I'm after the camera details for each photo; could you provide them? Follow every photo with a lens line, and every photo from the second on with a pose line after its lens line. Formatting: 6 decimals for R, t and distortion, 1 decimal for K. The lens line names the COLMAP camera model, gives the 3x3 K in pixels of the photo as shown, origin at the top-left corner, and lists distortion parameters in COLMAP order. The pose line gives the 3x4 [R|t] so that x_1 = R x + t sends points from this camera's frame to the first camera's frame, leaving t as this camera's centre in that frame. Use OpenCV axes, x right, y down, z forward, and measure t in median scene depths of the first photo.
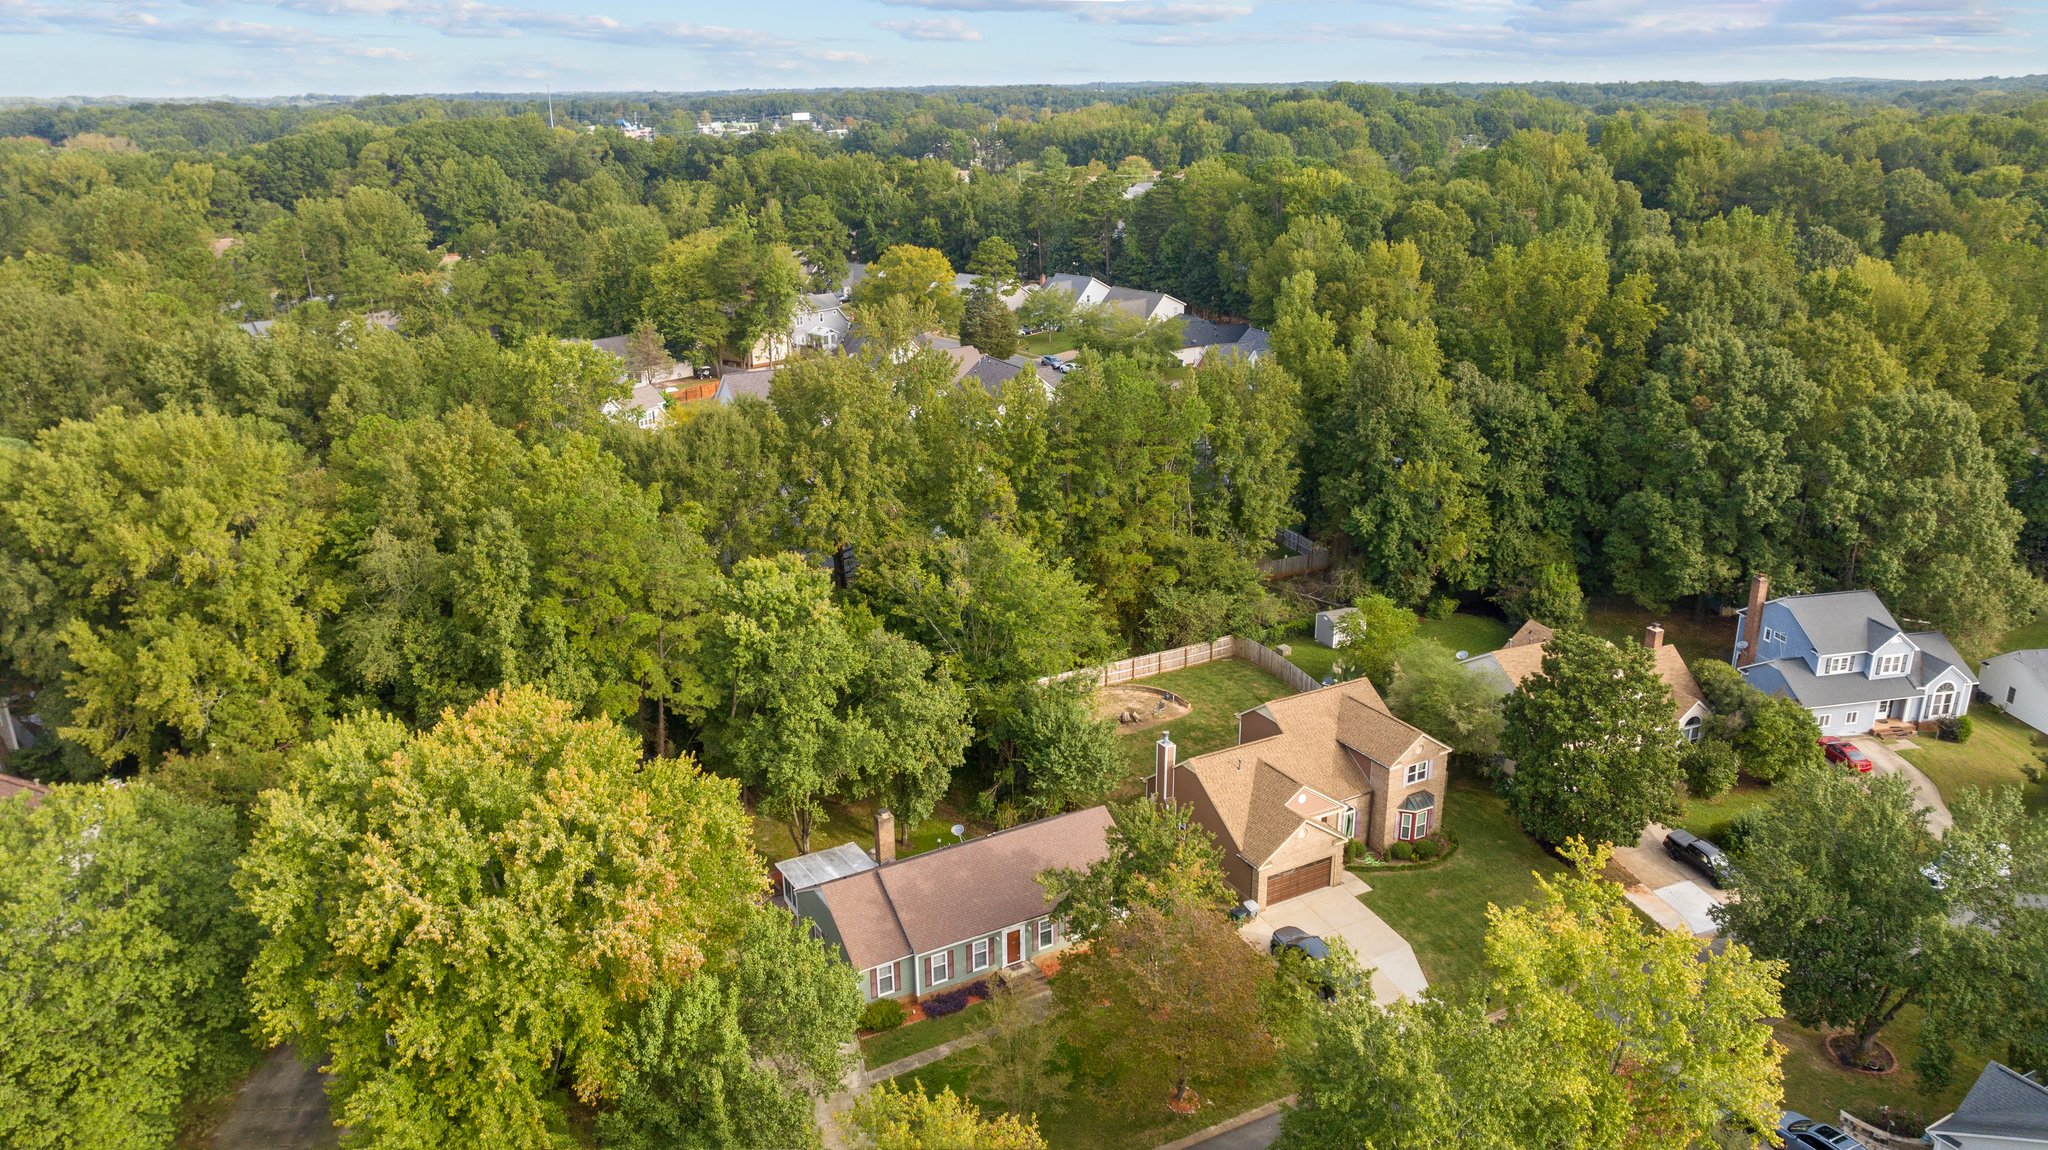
lens RADIAL K [[1465.8, 0, 1024.0], [0, 1465.8, 575.0], [0, 0, 1]] dist [-0.003323, -0.000990]
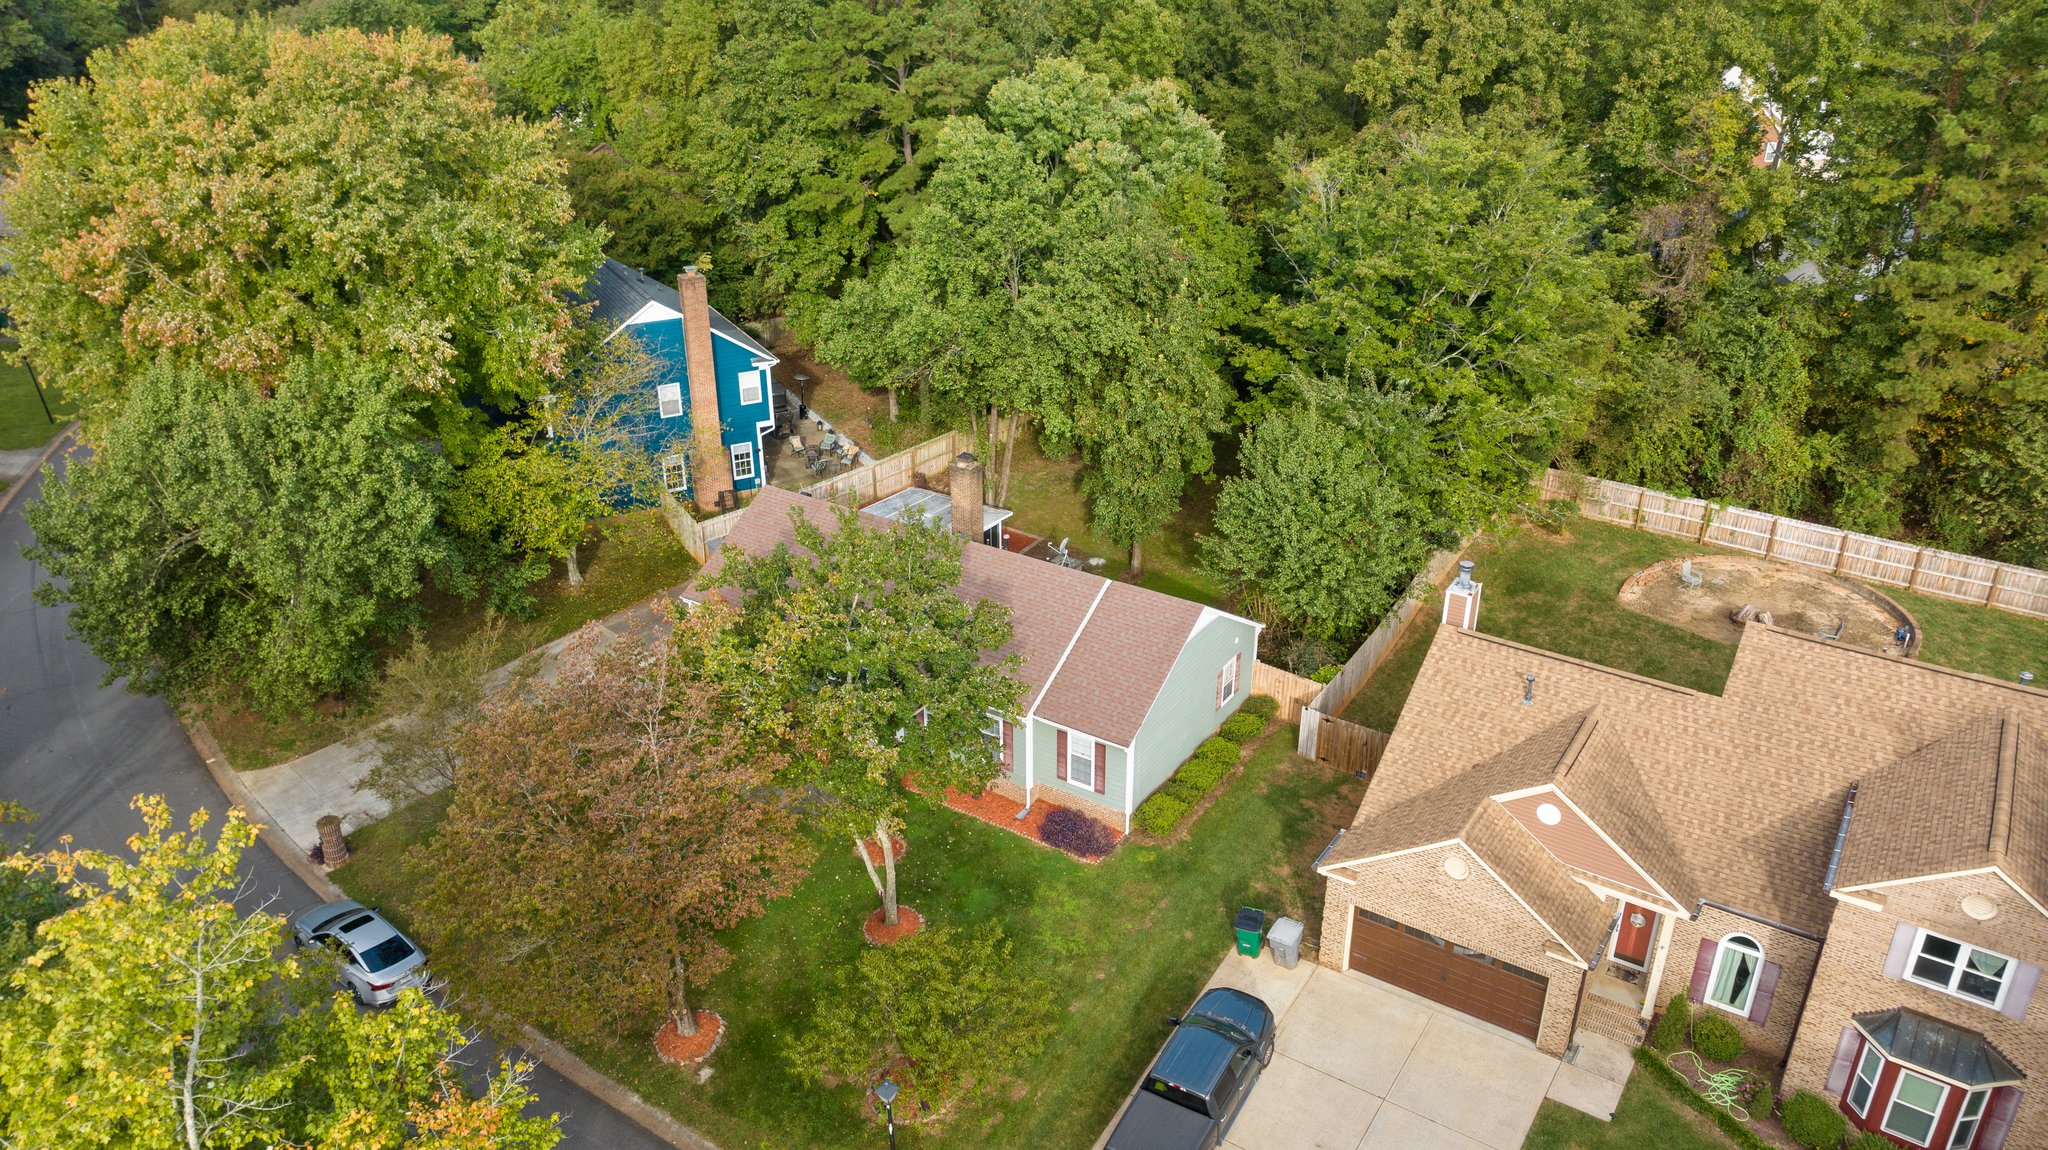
lens RADIAL K [[1451.1, 0, 1012.6], [0, 1451.1, 578.0], [0, 0, 1]] dist [-0.040190, 0.034752]
pose [[0.440336, 0.392386, -0.807550, 0.399046], [-0.288465, 0.913586, 0.286616, 0.023349], [0.850231, 0.106742, 0.515474, 0.639569]]
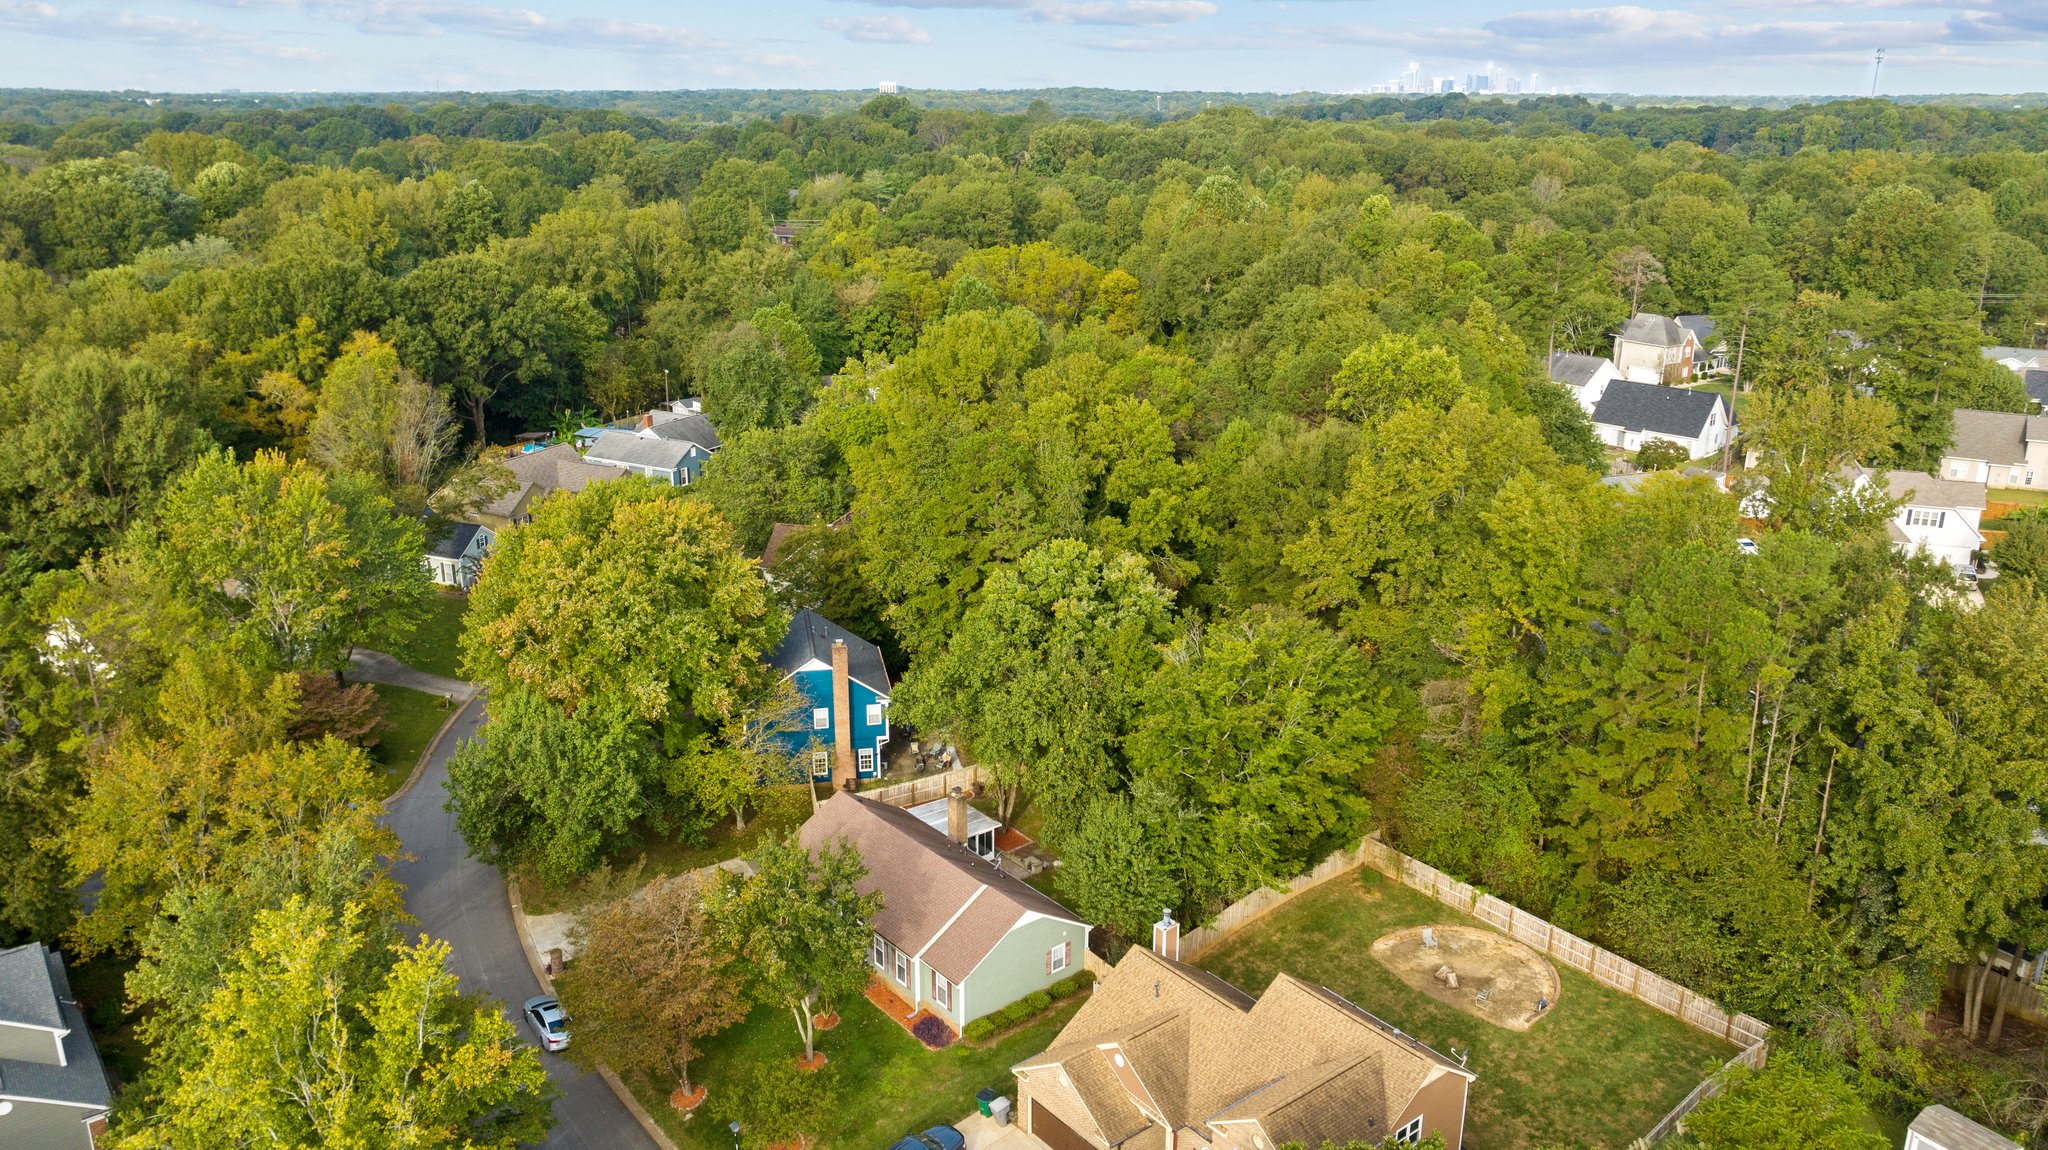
lens RADIAL K [[1535.6, 0, 1009.5], [0, 1535.6, 568.5], [0, 0, 1]] dist [-0.015399, -0.006324]
pose [[0.147392, 0.309399, -0.939440, 0.784321], [-0.321012, 0.913361, 0.250445, -0.231767], [0.935536, 0.264658, 0.233943, 0.678085]]
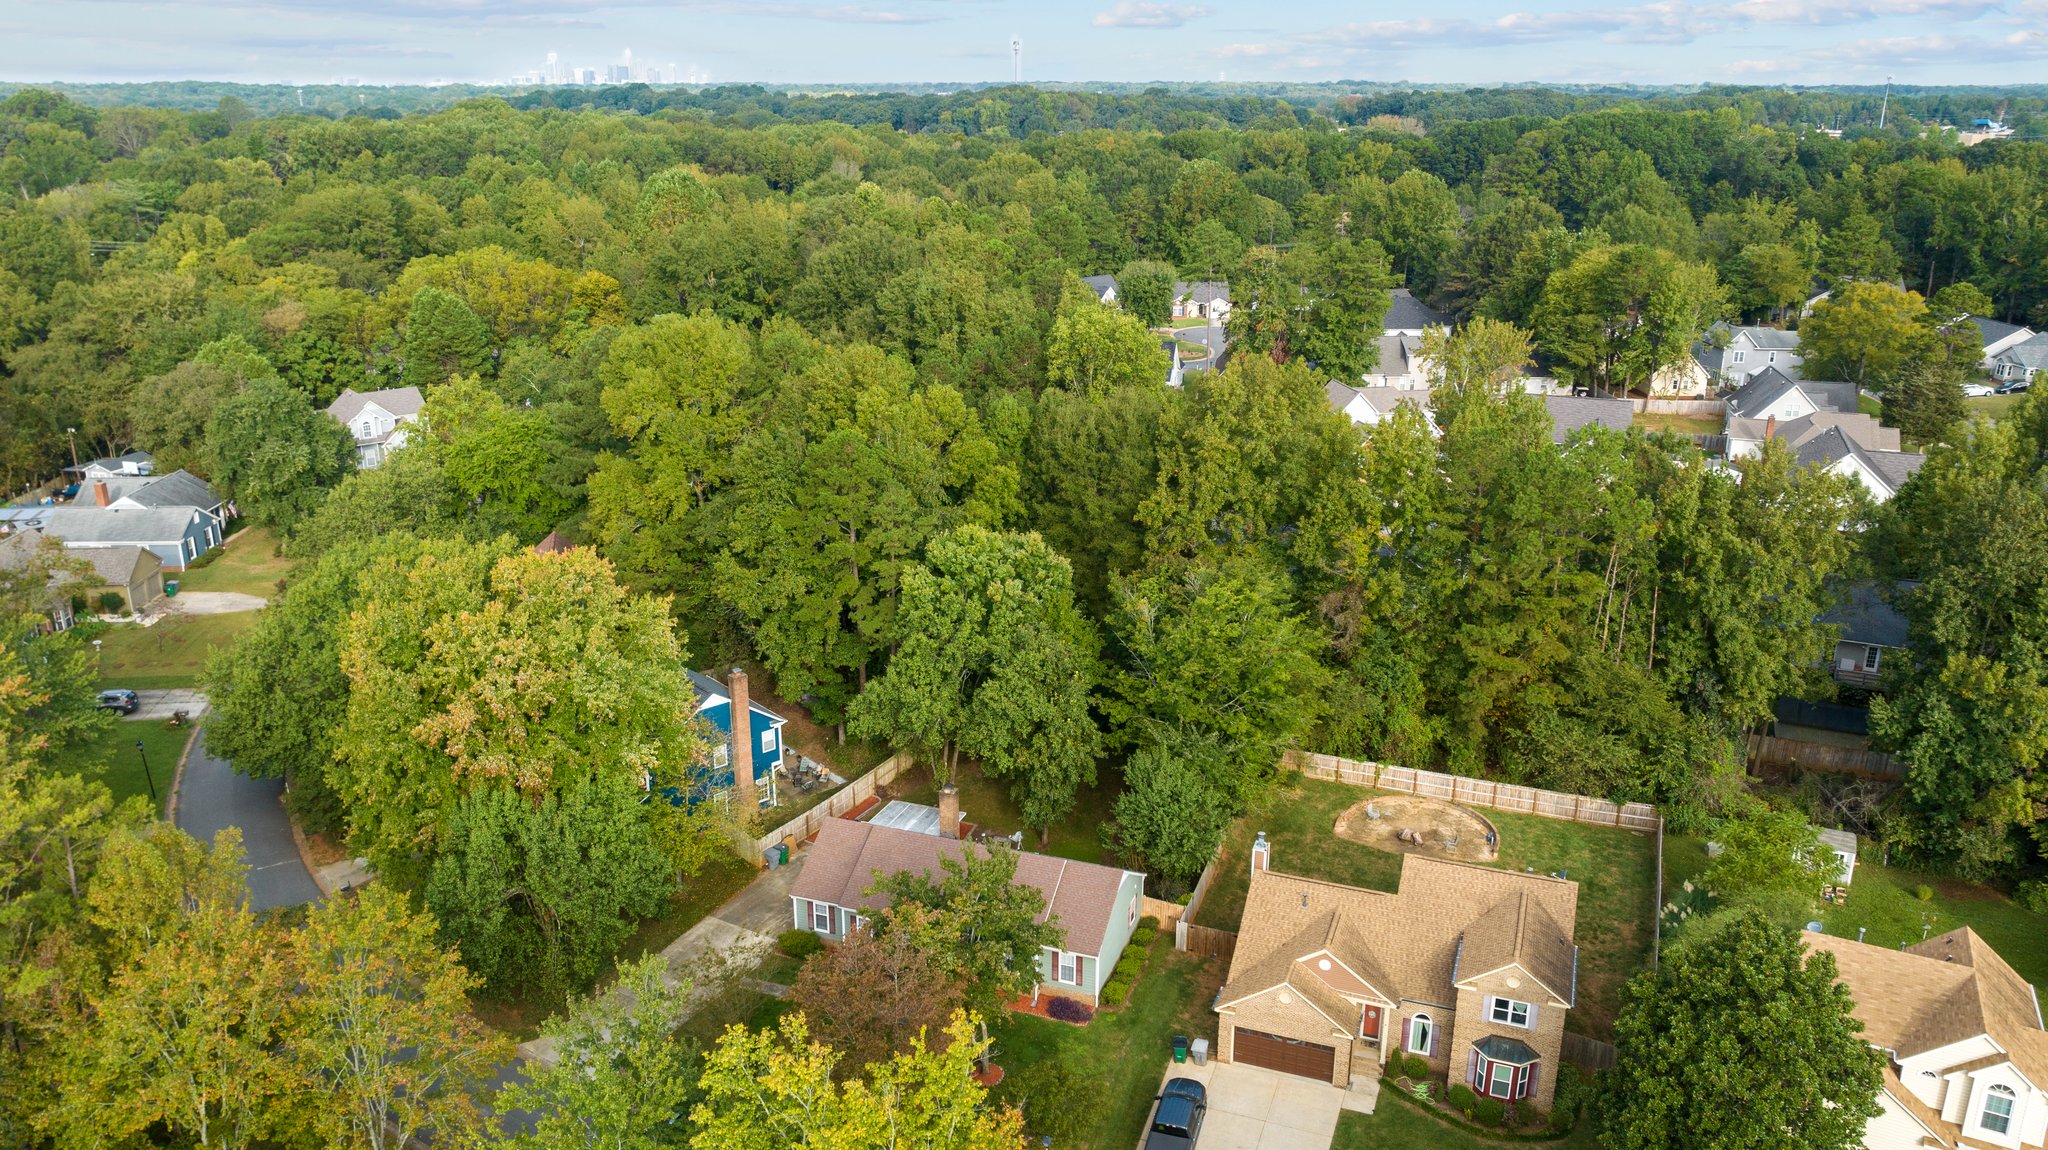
lens RADIAL K [[1535.6, 0, 1009.5], [0, 1535.6, 568.5], [0, 0, 1]] dist [-0.015399, -0.006324]
pose [[0.635931, 0.247949, -0.730831, 0.611575], [-0.255870, 0.961160, 0.103449, -0.093423], [0.728095, 0.121211, 0.674674, 0.271156]]
